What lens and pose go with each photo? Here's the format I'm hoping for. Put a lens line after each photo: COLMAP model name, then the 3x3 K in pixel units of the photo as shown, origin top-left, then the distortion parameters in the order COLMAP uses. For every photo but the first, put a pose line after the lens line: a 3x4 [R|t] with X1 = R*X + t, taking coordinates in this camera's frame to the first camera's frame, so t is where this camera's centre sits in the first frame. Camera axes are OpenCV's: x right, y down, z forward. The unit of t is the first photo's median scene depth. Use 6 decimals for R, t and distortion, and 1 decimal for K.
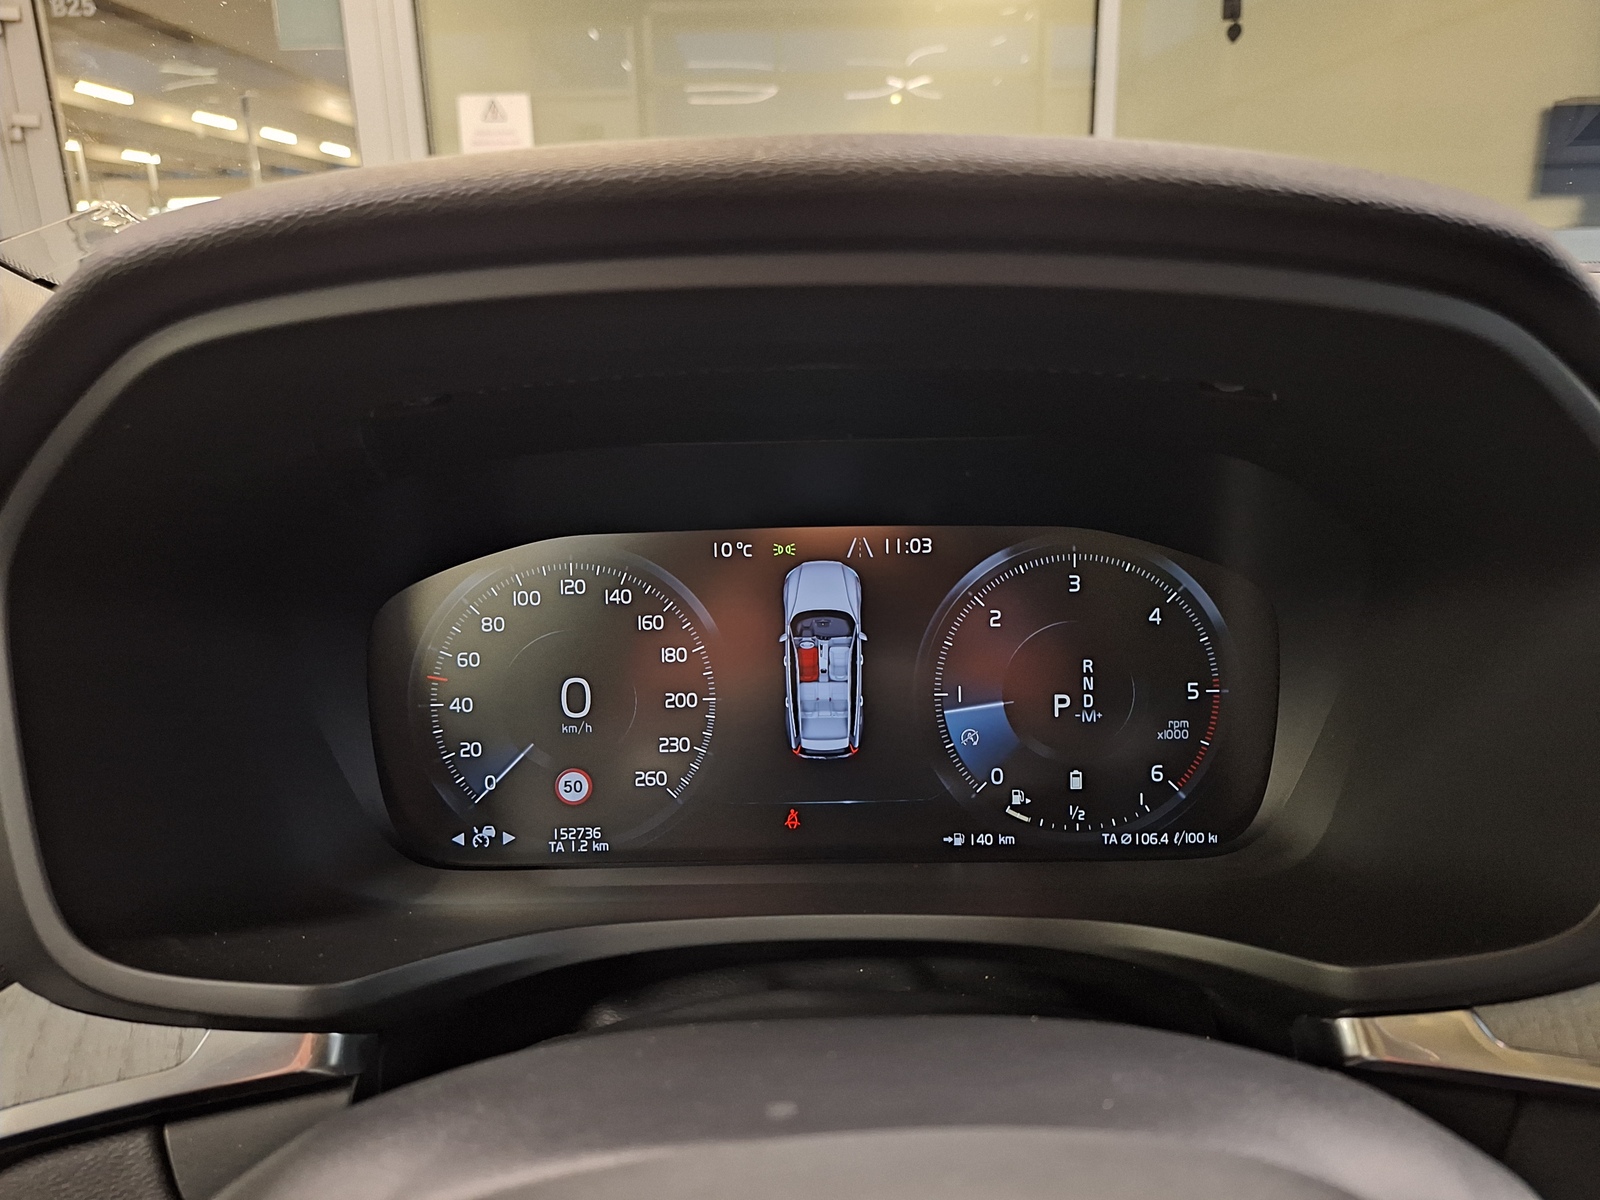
lens RADIAL K [[1101.9, 0, 801.1], [0, 1101.9, 617.6], [0, 0, 1]] dist [0.104167, -0.131996]
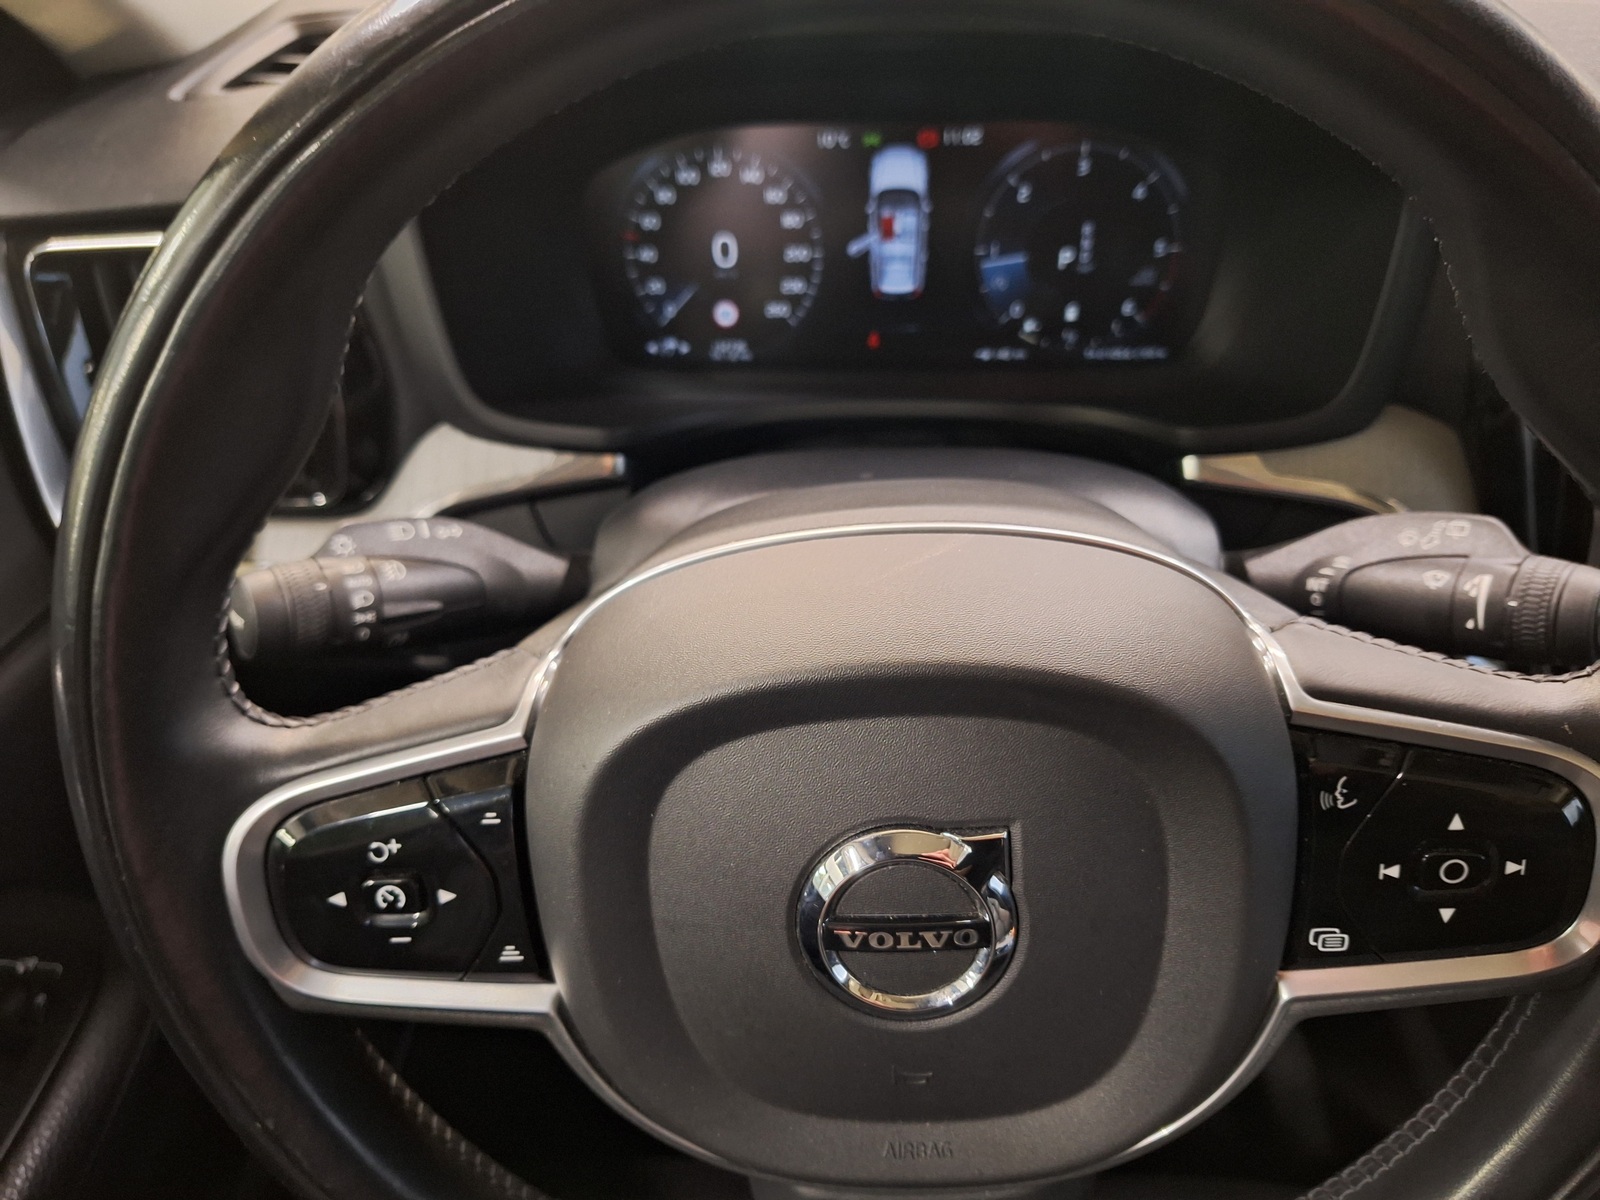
lens RADIAL K [[1146.6, 0, 809.8], [0, 1146.6, 606.2], [0, 0, 1]] dist [0.079650, -0.148334]
pose [[0.997958, 0.025569, -0.058525, 0.006371], [0.000273, 0.914649, 0.404248, -0.112610], [0.063866, -0.403439, 0.912775, -0.546909]]
